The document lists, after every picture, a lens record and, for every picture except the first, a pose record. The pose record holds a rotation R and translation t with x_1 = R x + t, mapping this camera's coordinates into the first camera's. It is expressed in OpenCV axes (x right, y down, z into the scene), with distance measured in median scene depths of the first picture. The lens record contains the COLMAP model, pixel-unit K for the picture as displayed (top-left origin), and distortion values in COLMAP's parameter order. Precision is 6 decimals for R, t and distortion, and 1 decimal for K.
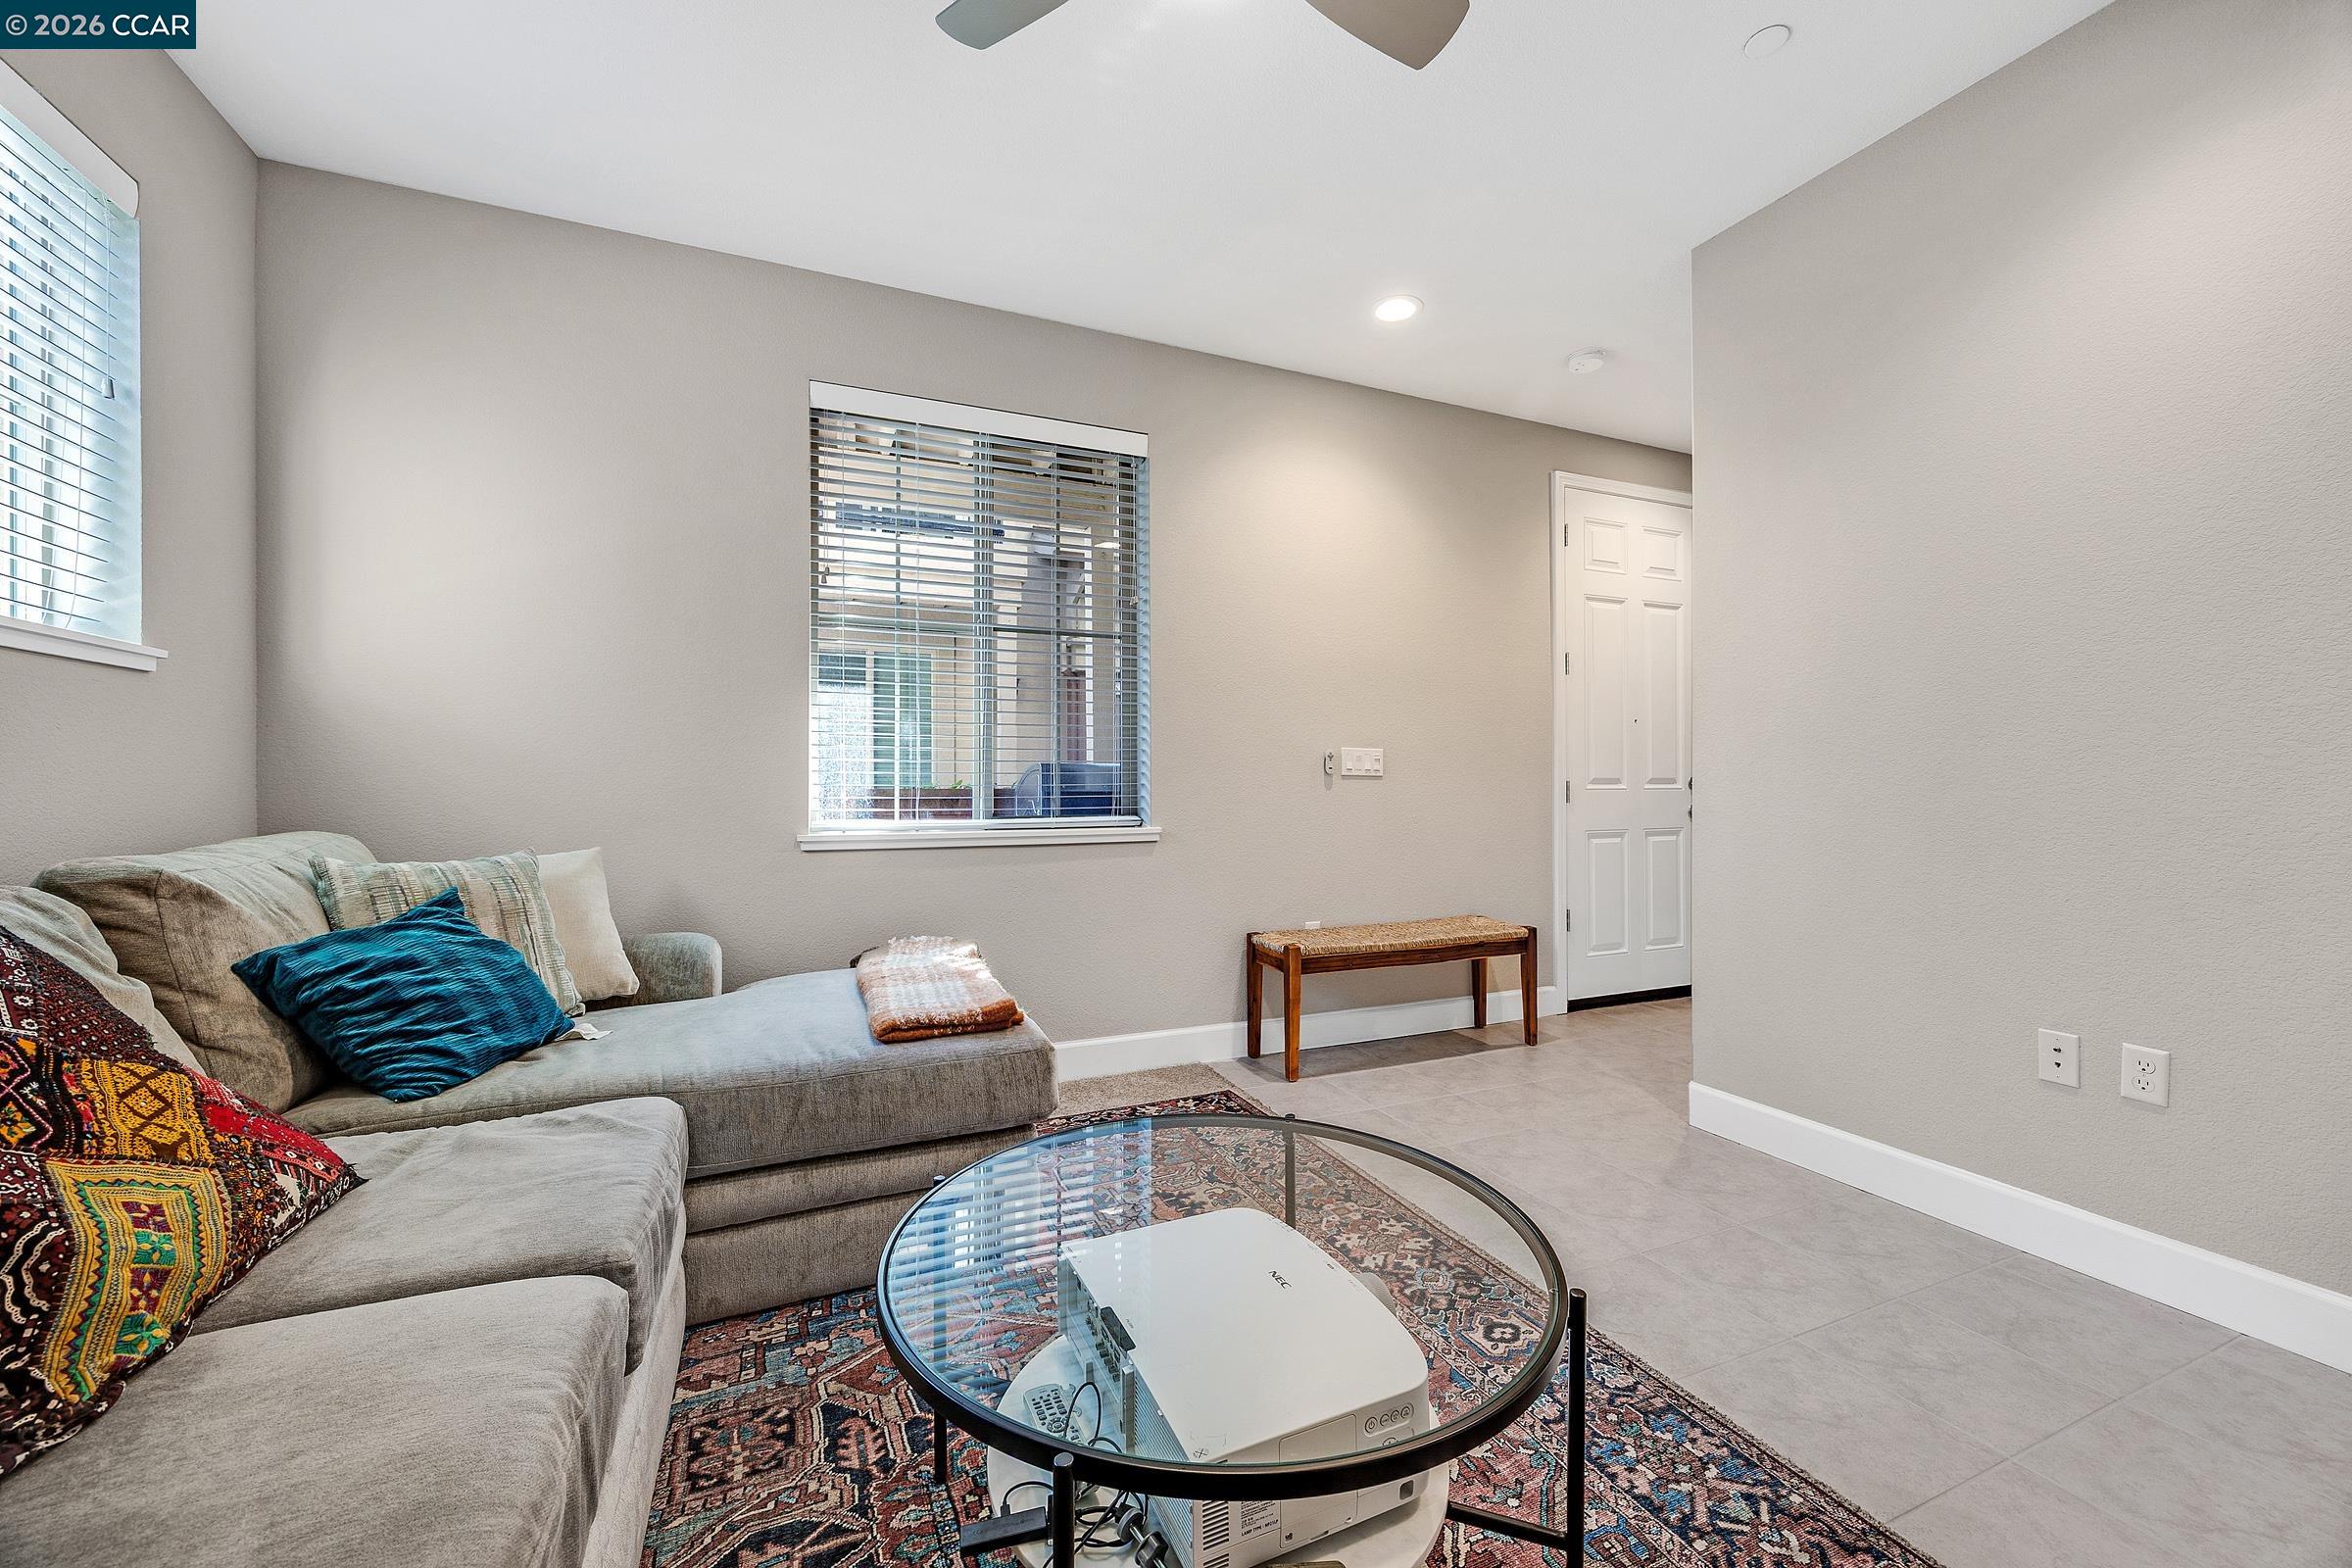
lens RADIAL K [[899.1, 0, 1178.2], [0, 899.1, 784.0], [0, 0, 1]] dist [-0.001596, 0.000314]
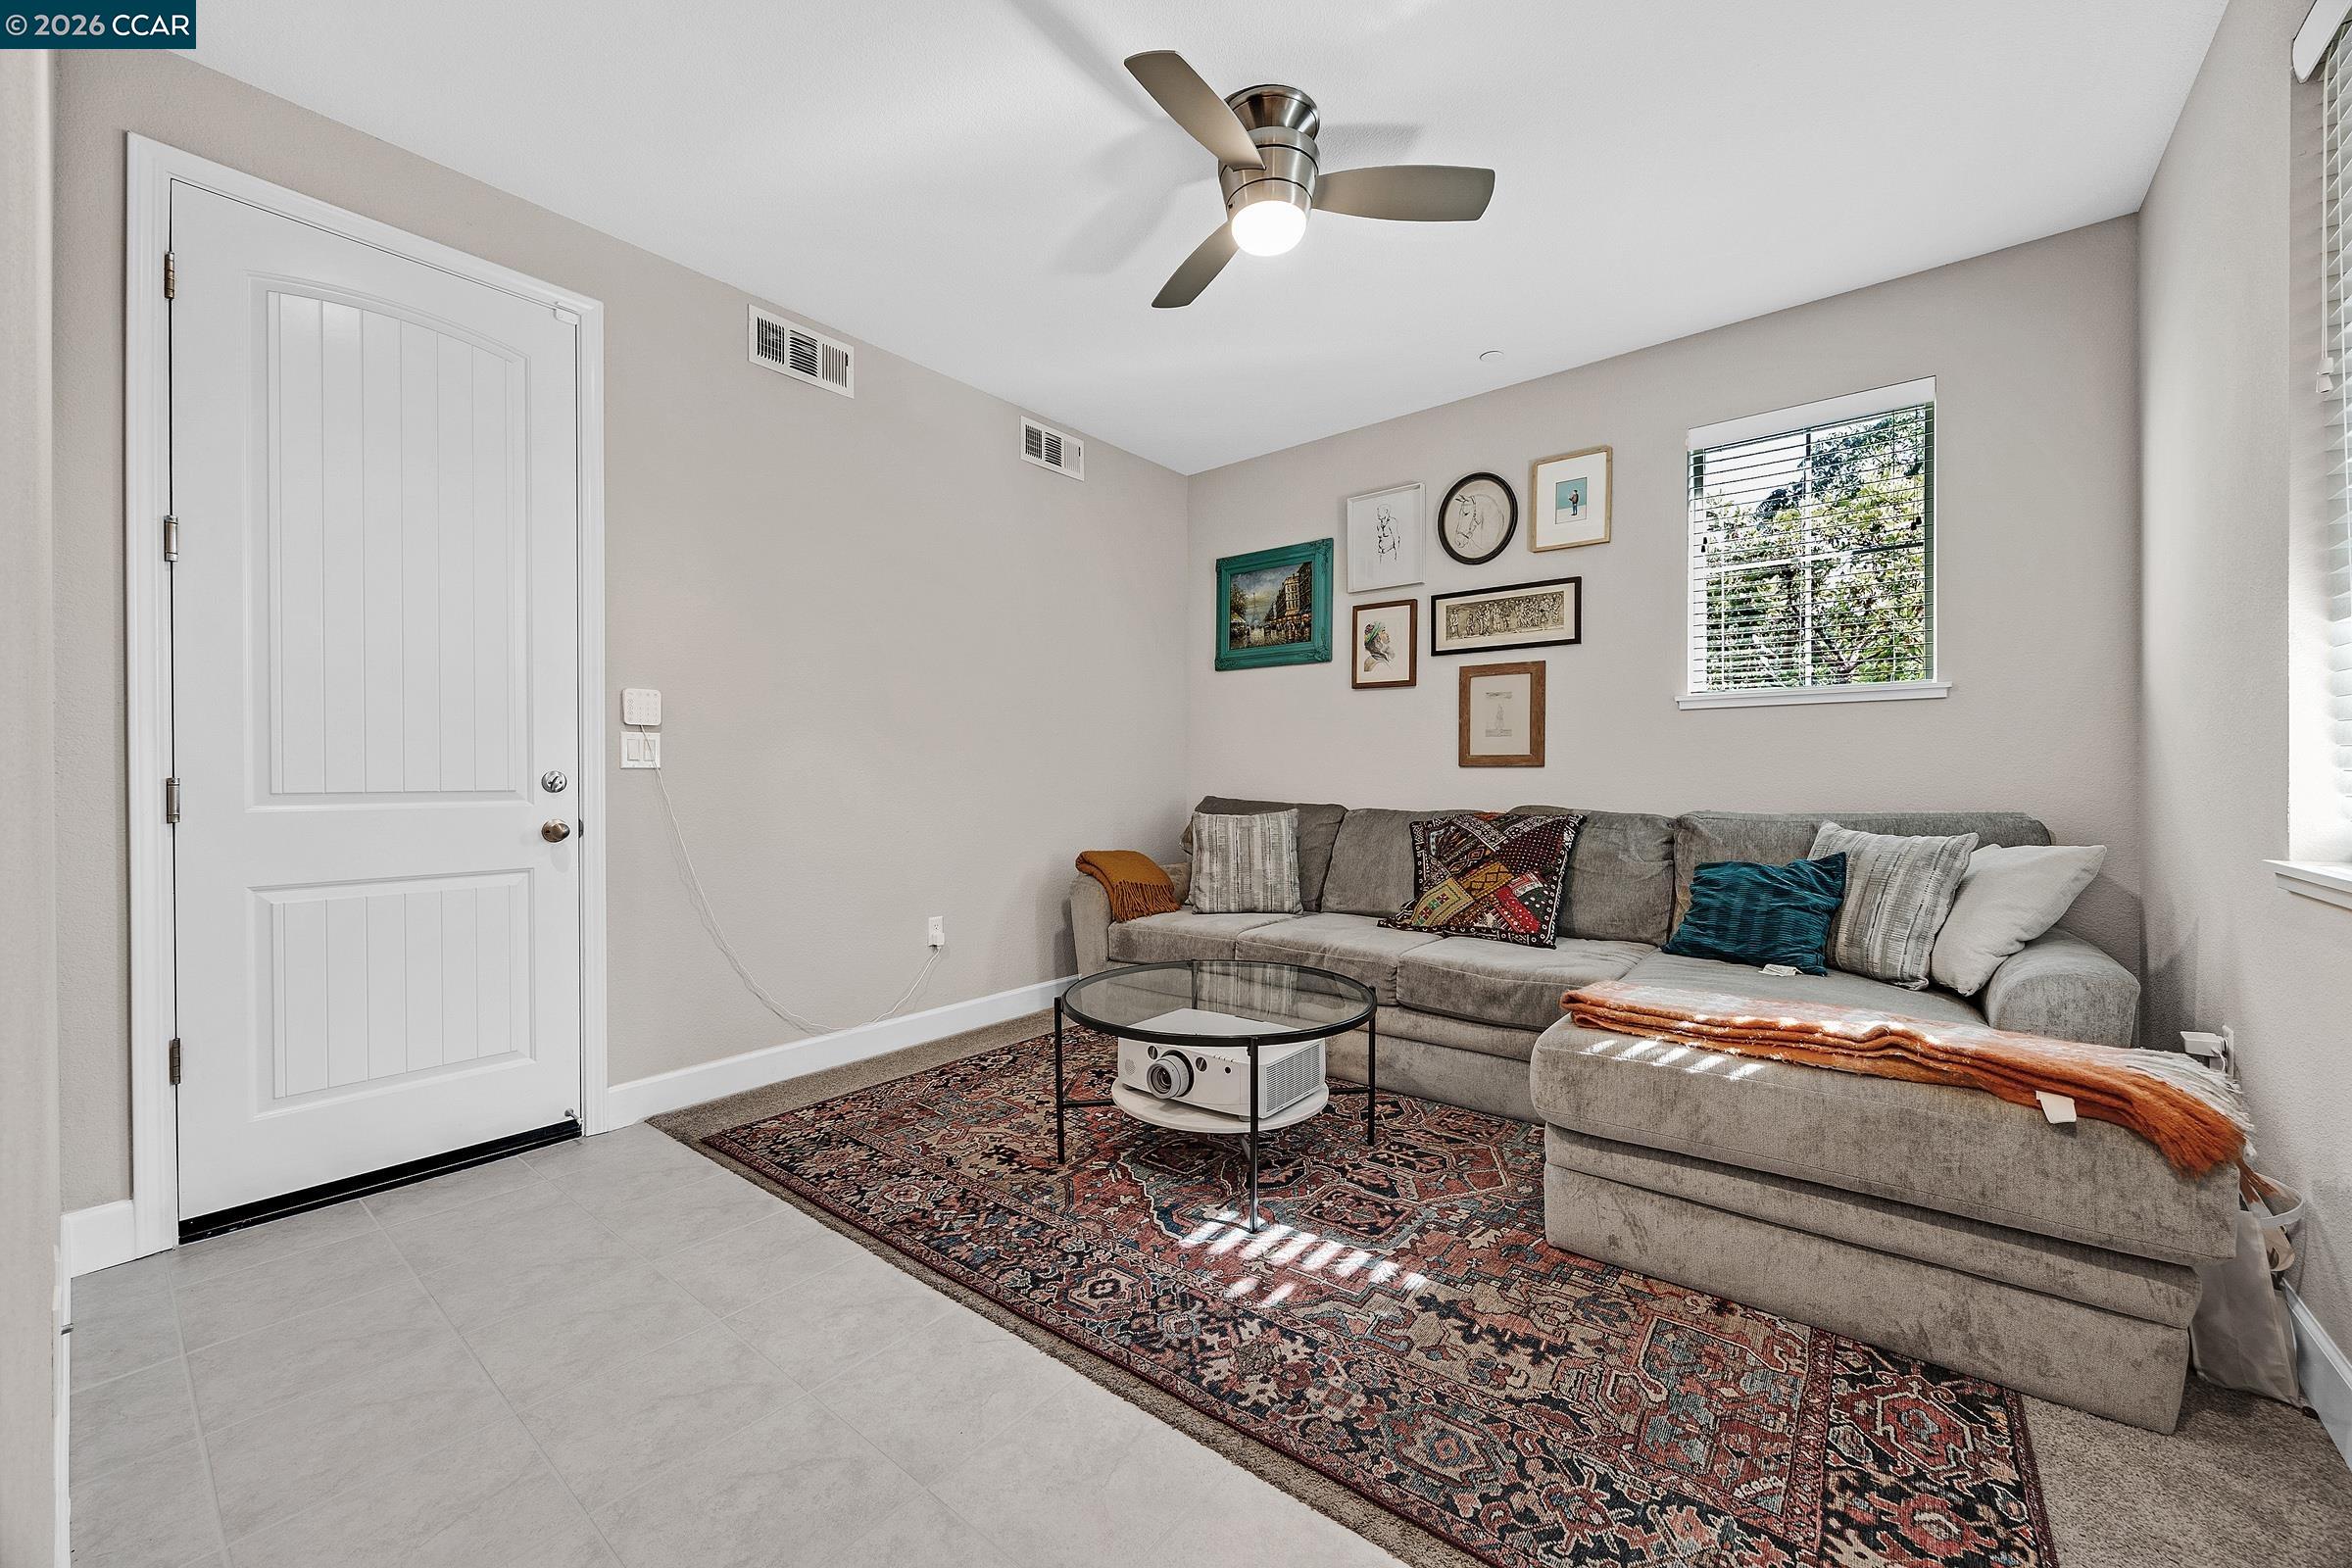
lens RADIAL K [[899.1, 0, 1178.2], [0, 899.1, 784.0], [0, 0, 1]] dist [-0.001596, 0.000314]
pose [[-0.883504, 0.010485, -0.468306, 0.652765], [0.008144, 0.999942, 0.007024, -0.001324], [0.468353, 0.002392, -0.883538, 1.665998]]
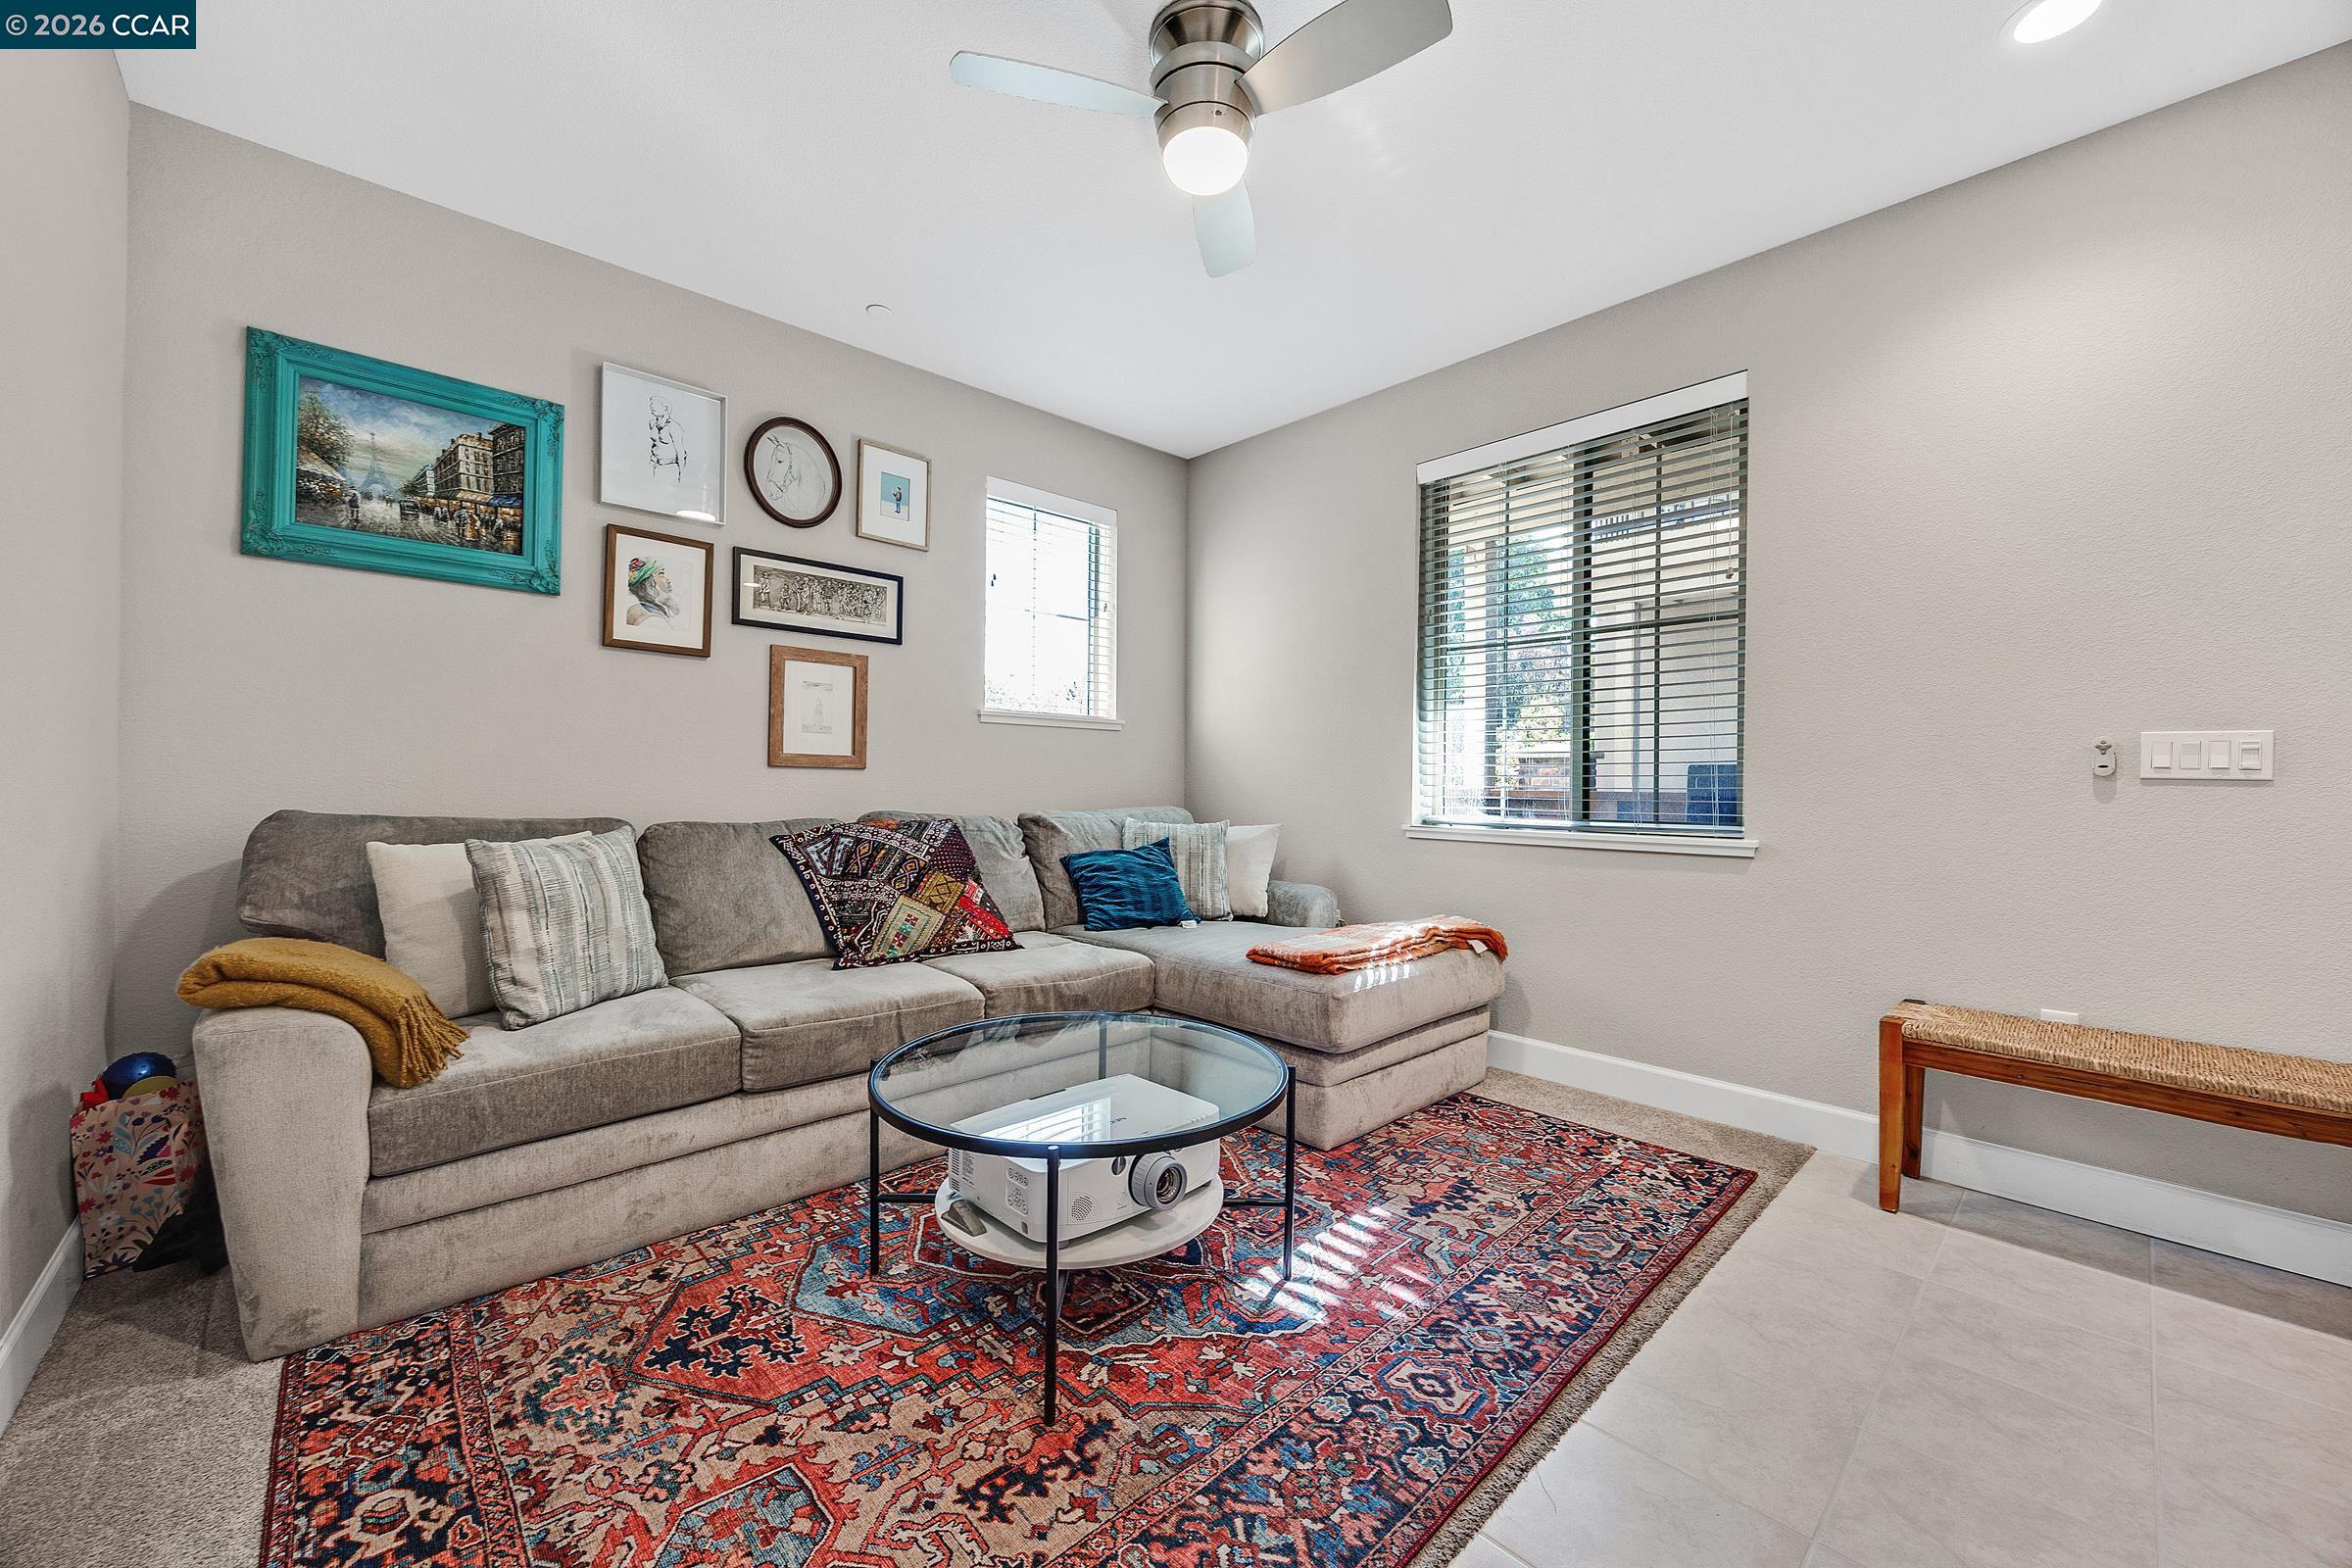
lens RADIAL K [[899.1, 0, 1178.2], [0, 899.1, 784.0], [0, 0, 1]] dist [-0.001596, 0.000314]
pose [[0.340872, 0.007157, -0.940082, 0.944453], [-0.010143, 0.999941, 0.003935, -0.002843], [0.940055, 0.008194, 0.340925, 0.368255]]
